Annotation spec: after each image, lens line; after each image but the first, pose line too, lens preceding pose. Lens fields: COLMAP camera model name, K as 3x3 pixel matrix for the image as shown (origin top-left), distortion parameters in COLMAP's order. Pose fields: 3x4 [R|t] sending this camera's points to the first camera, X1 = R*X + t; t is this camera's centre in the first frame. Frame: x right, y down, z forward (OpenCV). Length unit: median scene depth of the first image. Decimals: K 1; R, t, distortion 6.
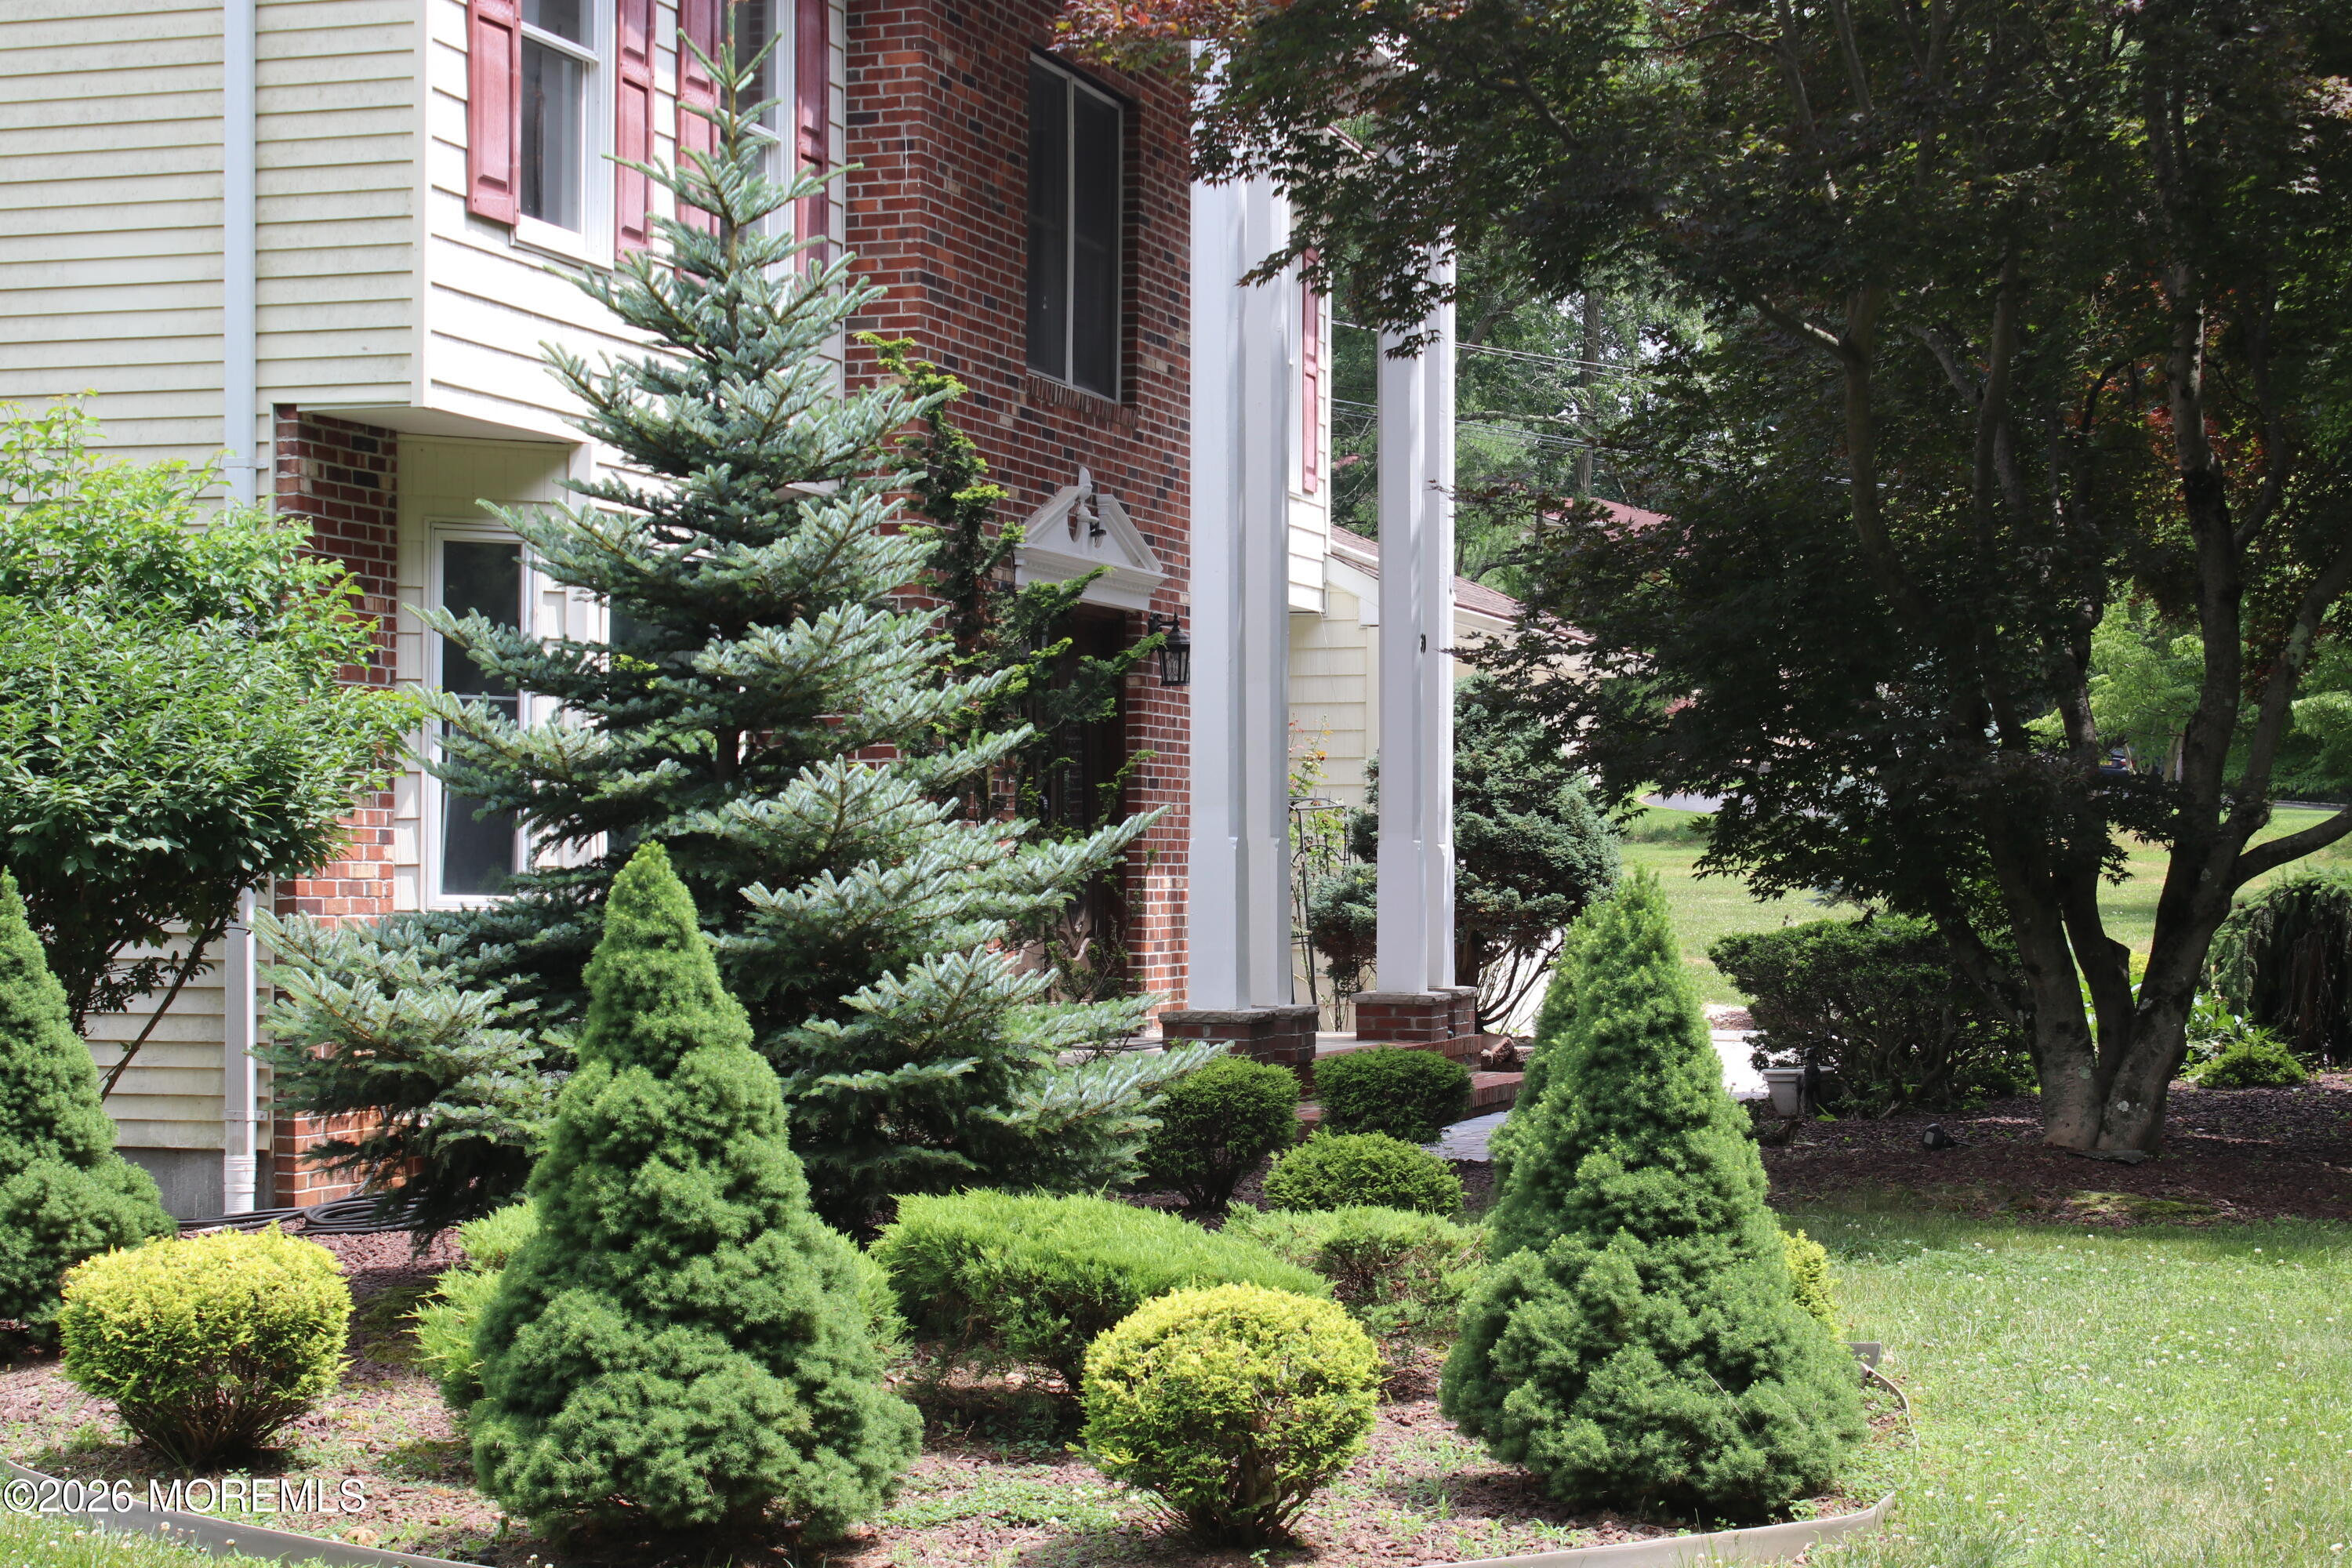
lens RADIAL K [[4105.4, 0, 1176.0], [0, 4105.4, 784.0], [0, 0, 1]] dist [0.001854, -0.186984]
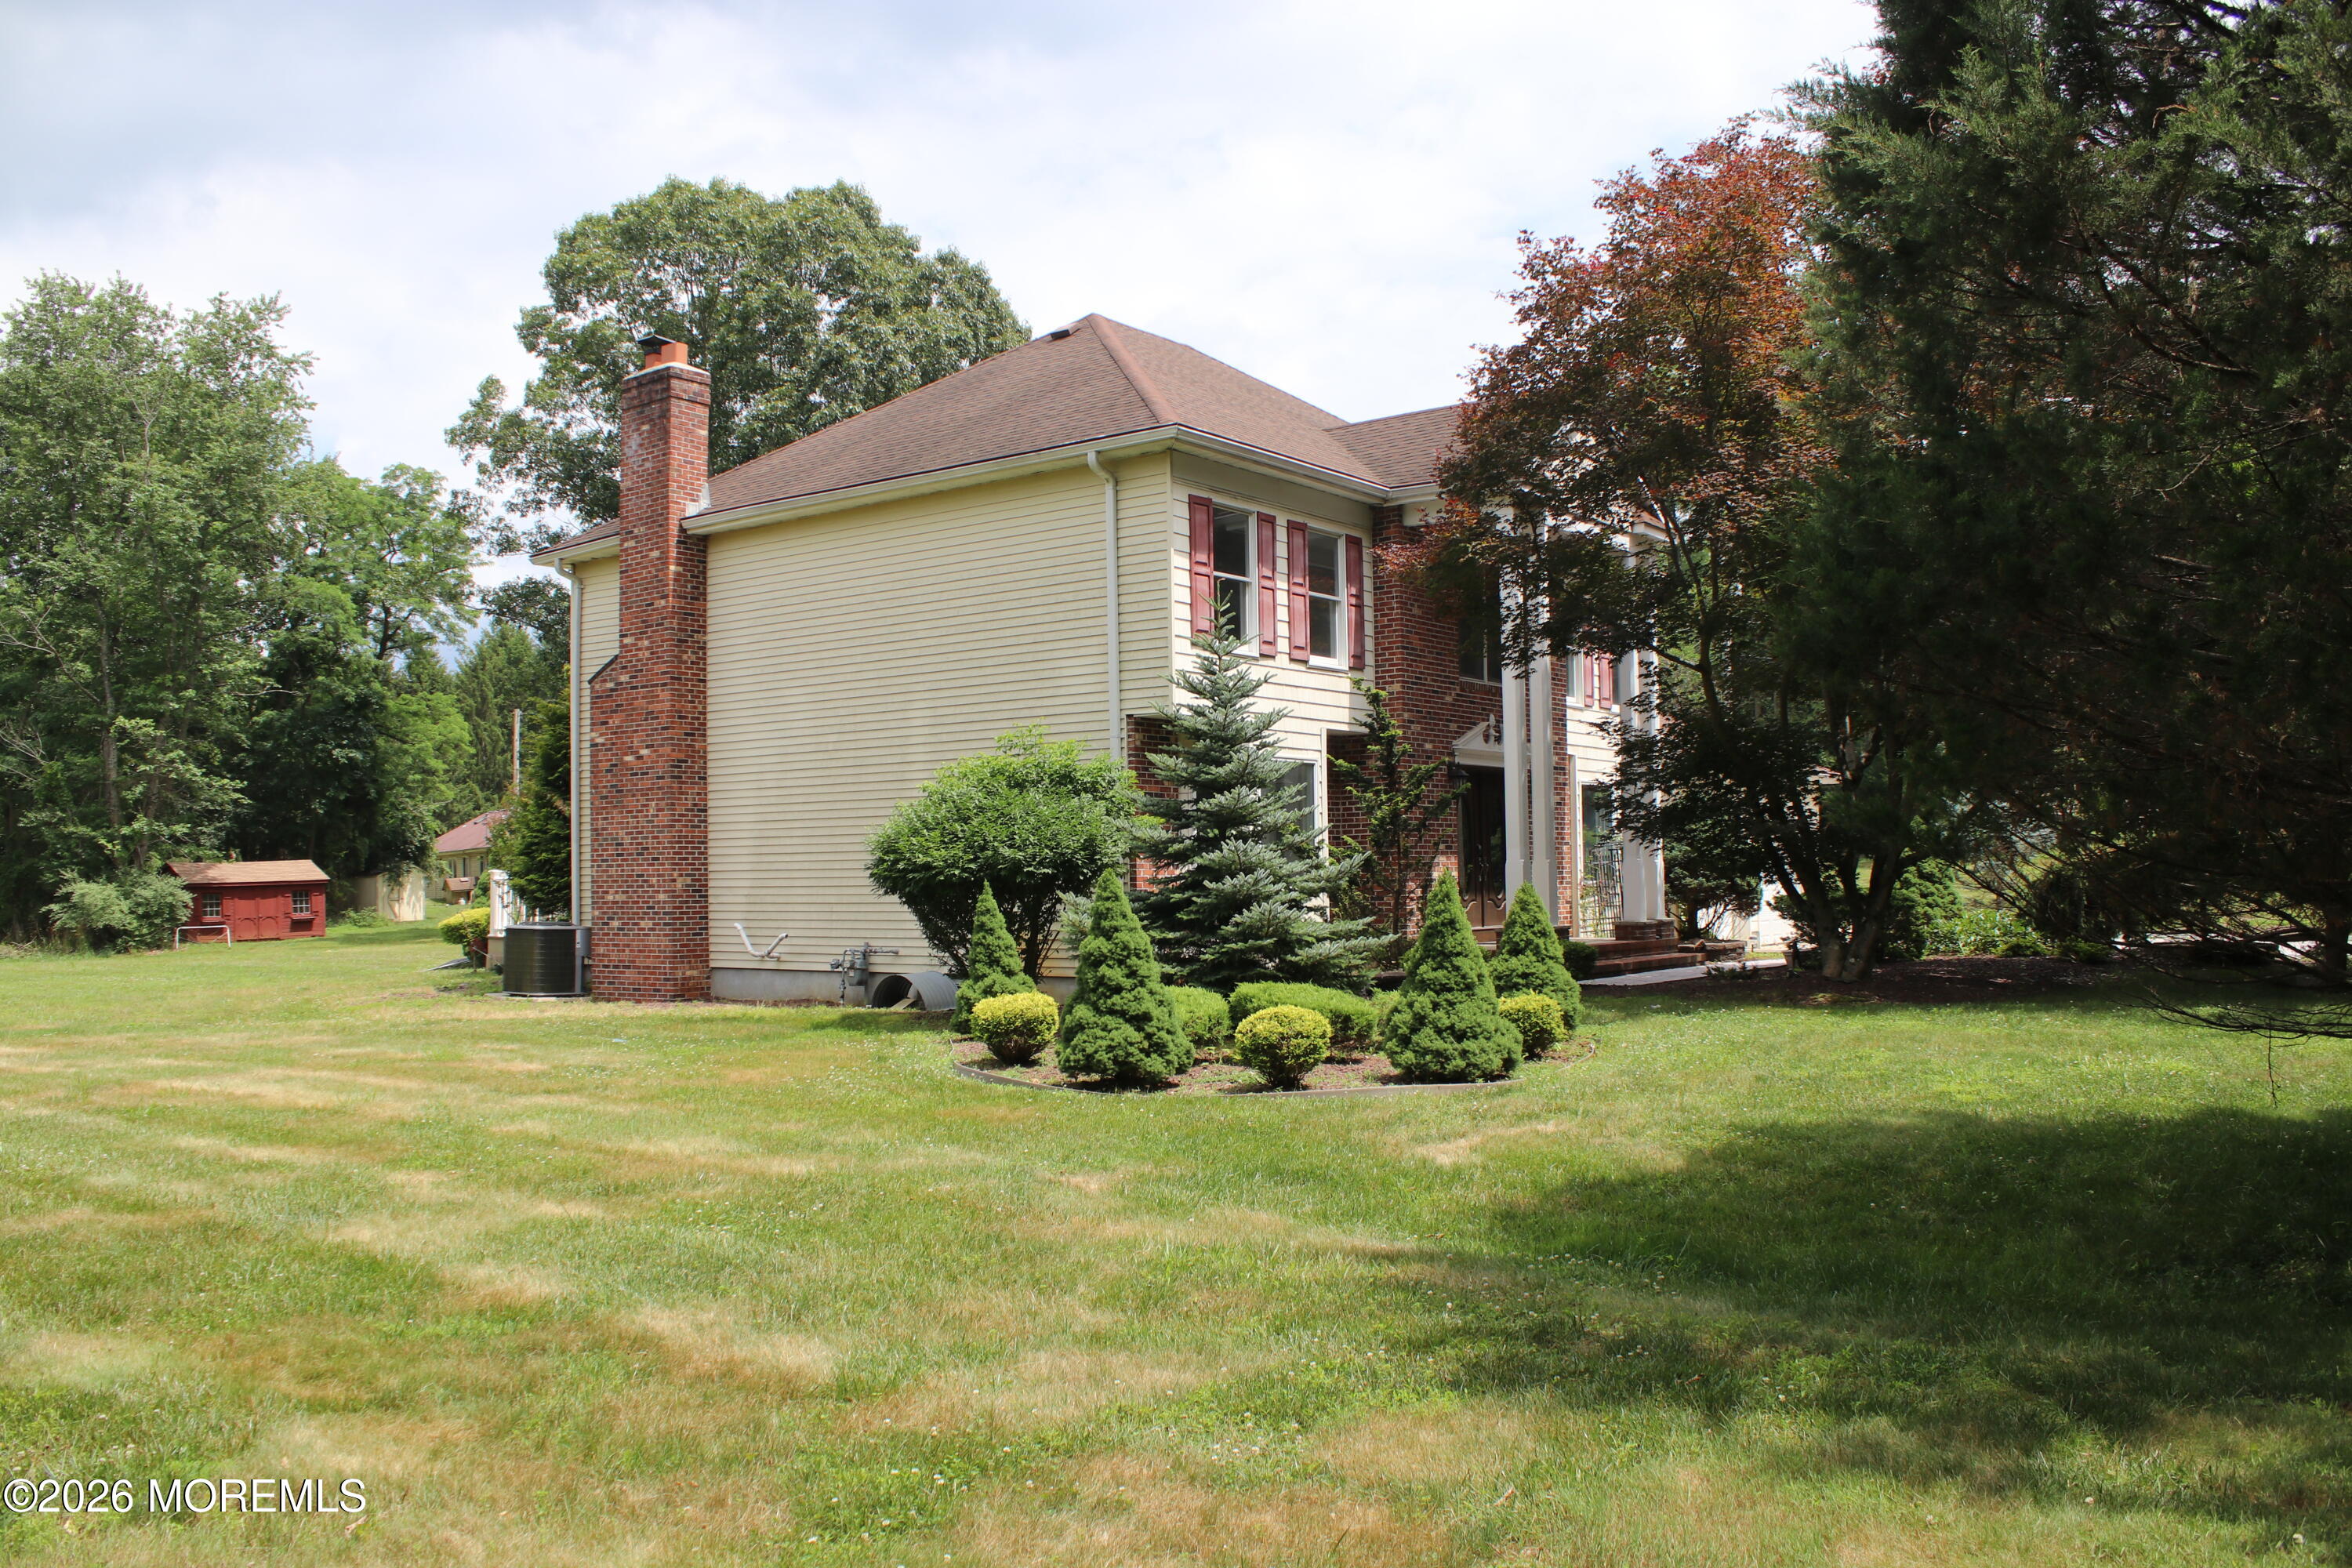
lens RADIAL K [[1933.2, 0, 1176.0], [0, 1933.2, 784.0], [0, 0, 1]] dist [-0.184053, 0.170146]
pose [[0.943596, -0.032654, -0.329484, 0.393867], [0.023558, 0.999224, -0.031563, -0.002627], [0.330259, 0.022020, 0.943633, -0.390913]]
